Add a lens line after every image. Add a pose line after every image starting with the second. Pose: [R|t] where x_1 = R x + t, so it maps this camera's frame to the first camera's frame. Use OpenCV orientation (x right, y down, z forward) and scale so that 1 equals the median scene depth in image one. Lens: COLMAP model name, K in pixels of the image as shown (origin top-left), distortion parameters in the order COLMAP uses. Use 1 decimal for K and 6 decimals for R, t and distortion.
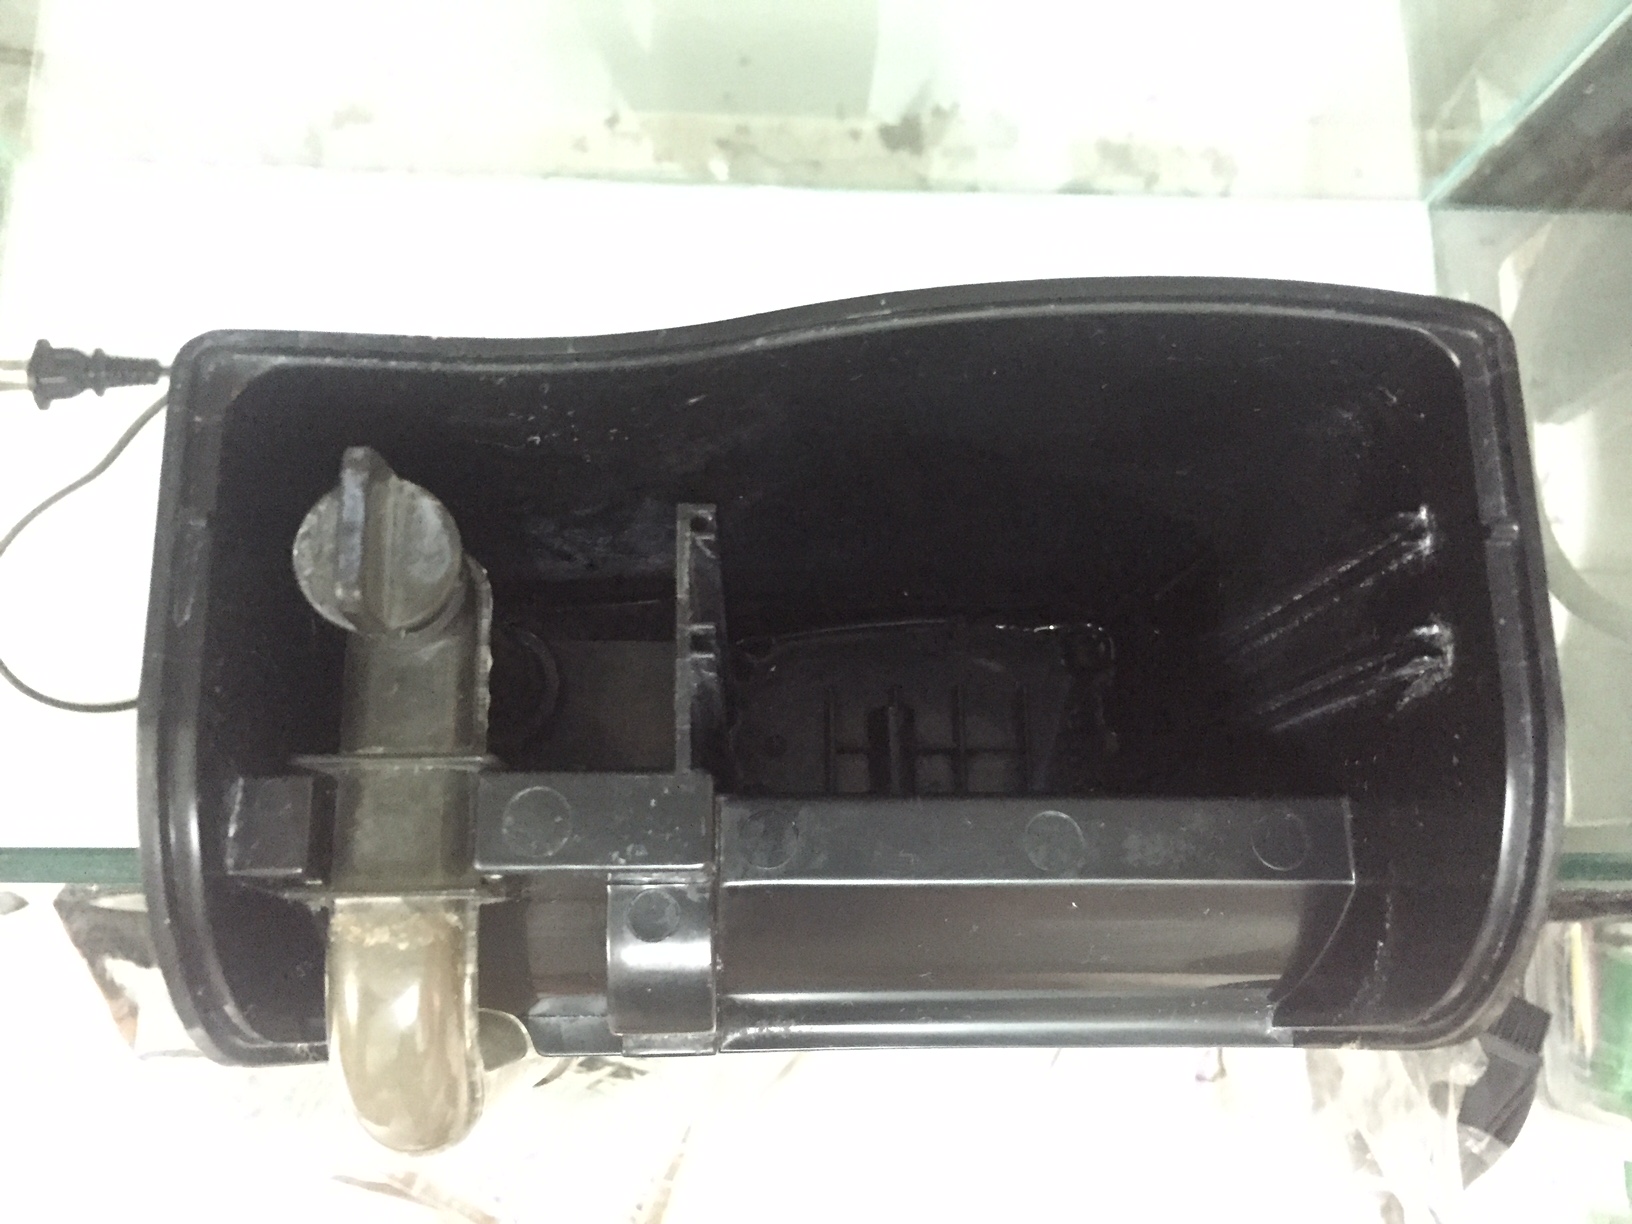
lens RADIAL K [[1421.0, 0, 817.9], [0, 1421.0, 581.0], [0, 0, 1]] dist [0.039847, -0.059227]
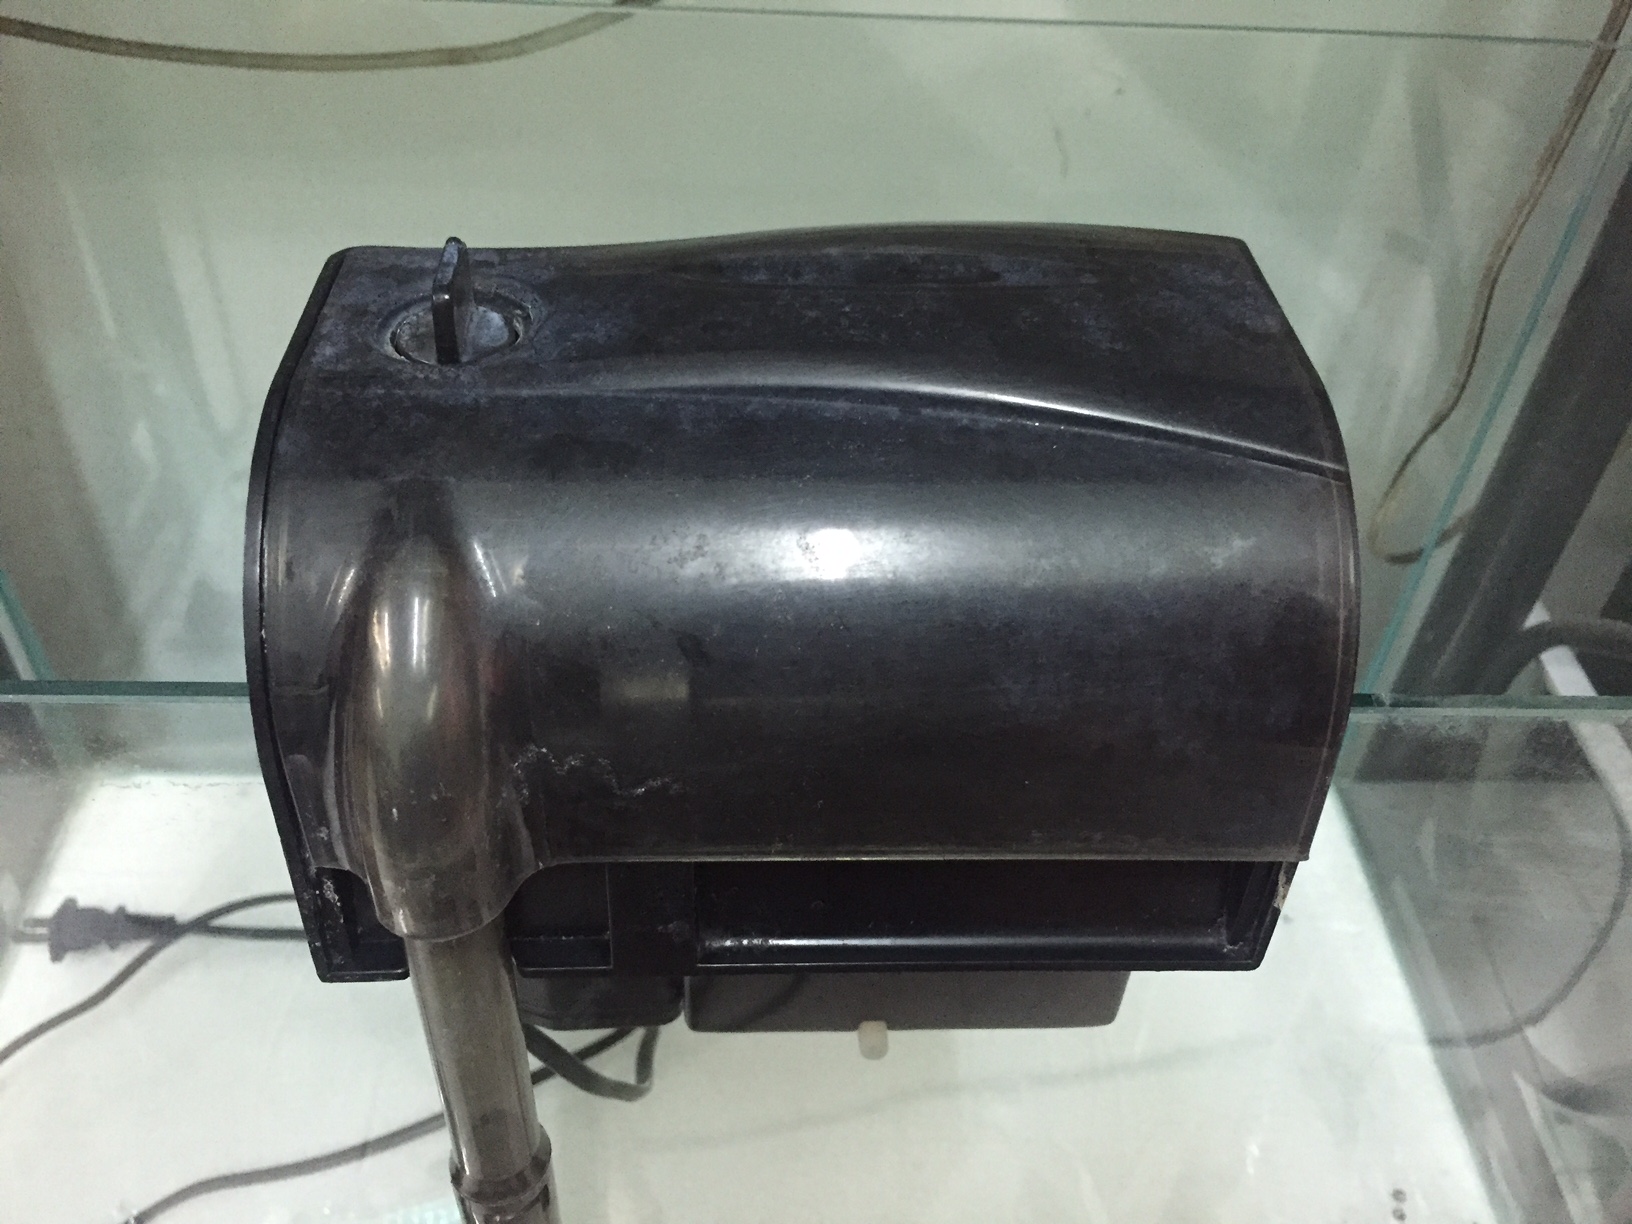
lens RADIAL K [[1421.0, 0, 815.3], [0, 1421.0, 618.7], [0, 0, 1]] dist [0.039847, -0.059227]
pose [[0.999395, -0.030353, 0.016956, 0.010302], [0.034572, 0.815857, -0.577219, 0.977648], [0.003687, 0.577457, 0.816413, 0.018628]]
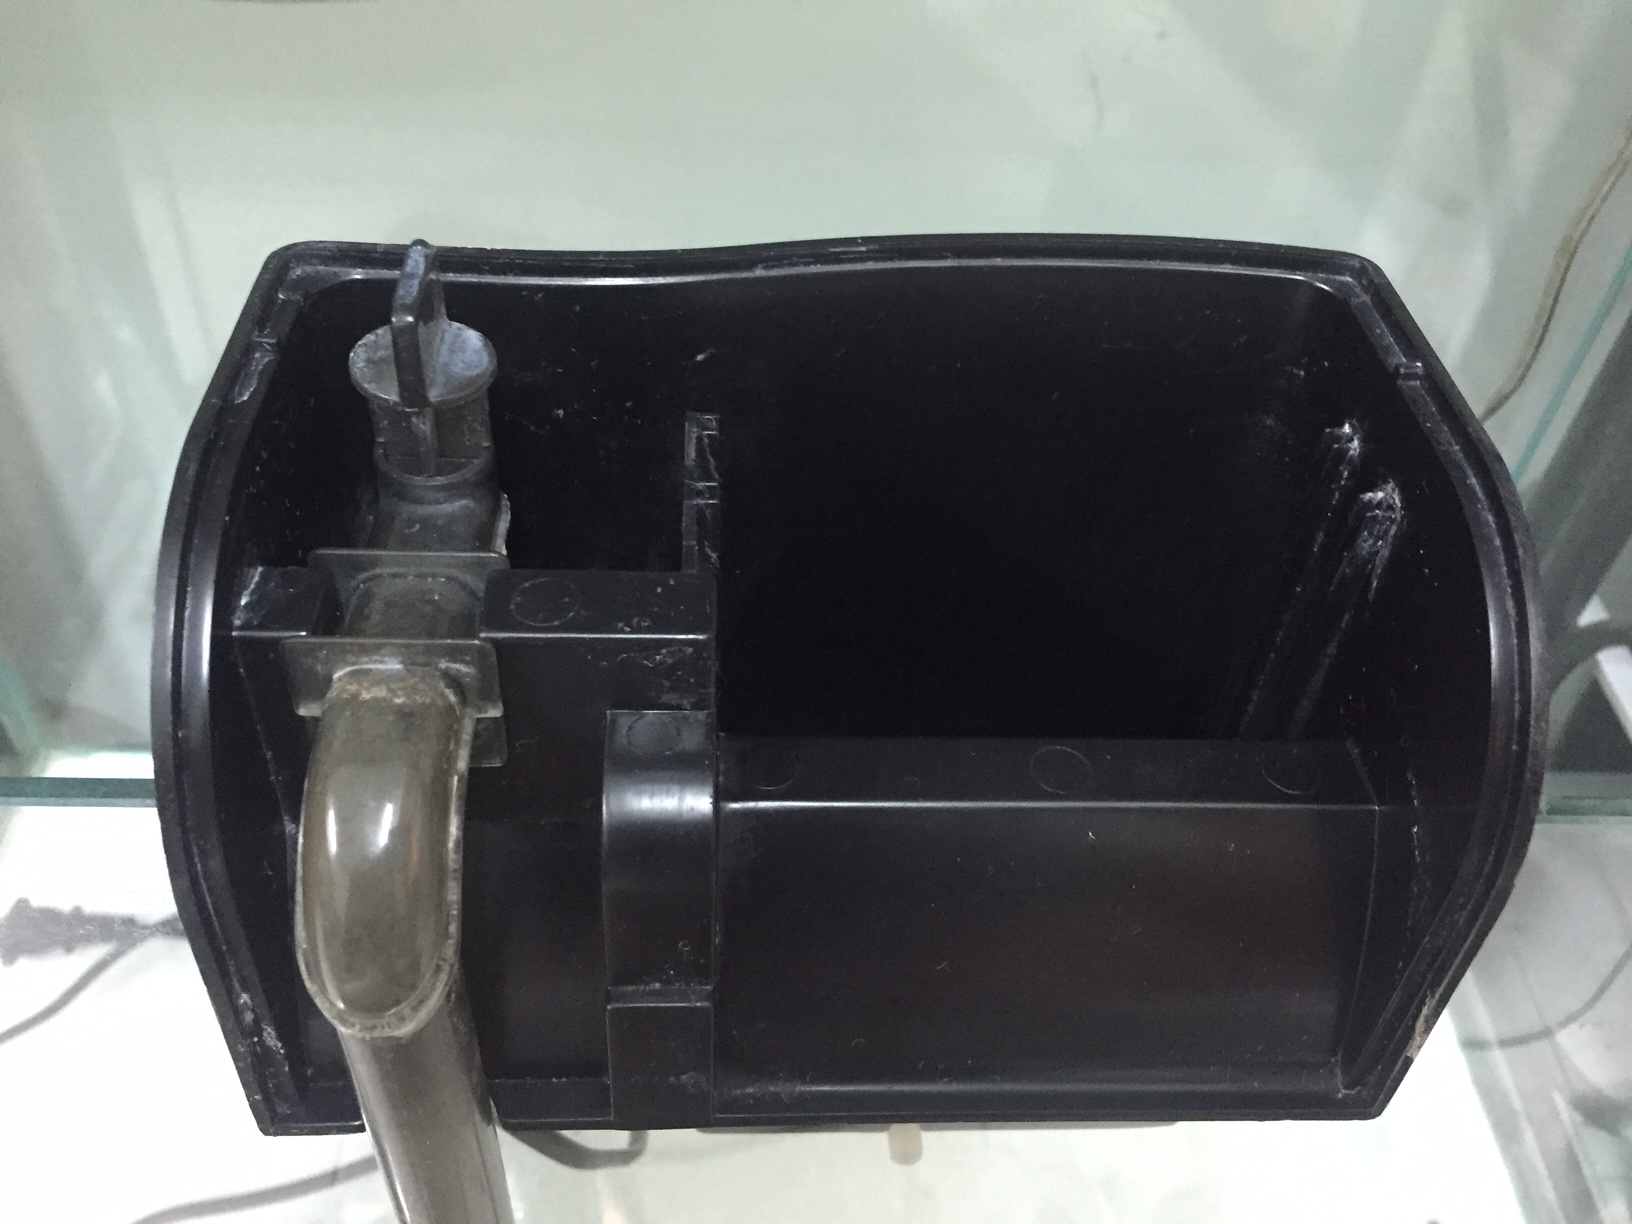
lens RADIAL K [[1421.0, 0, 812.8], [0, 1421.0, 616.9], [0, 0, 1]] dist [0.039847, -0.059227]
pose [[0.999479, -0.021566, 0.024018, -0.030428], [0.031127, 0.840985, -0.540162, 0.735538], [-0.008550, 0.540629, 0.841218, 0.147904]]
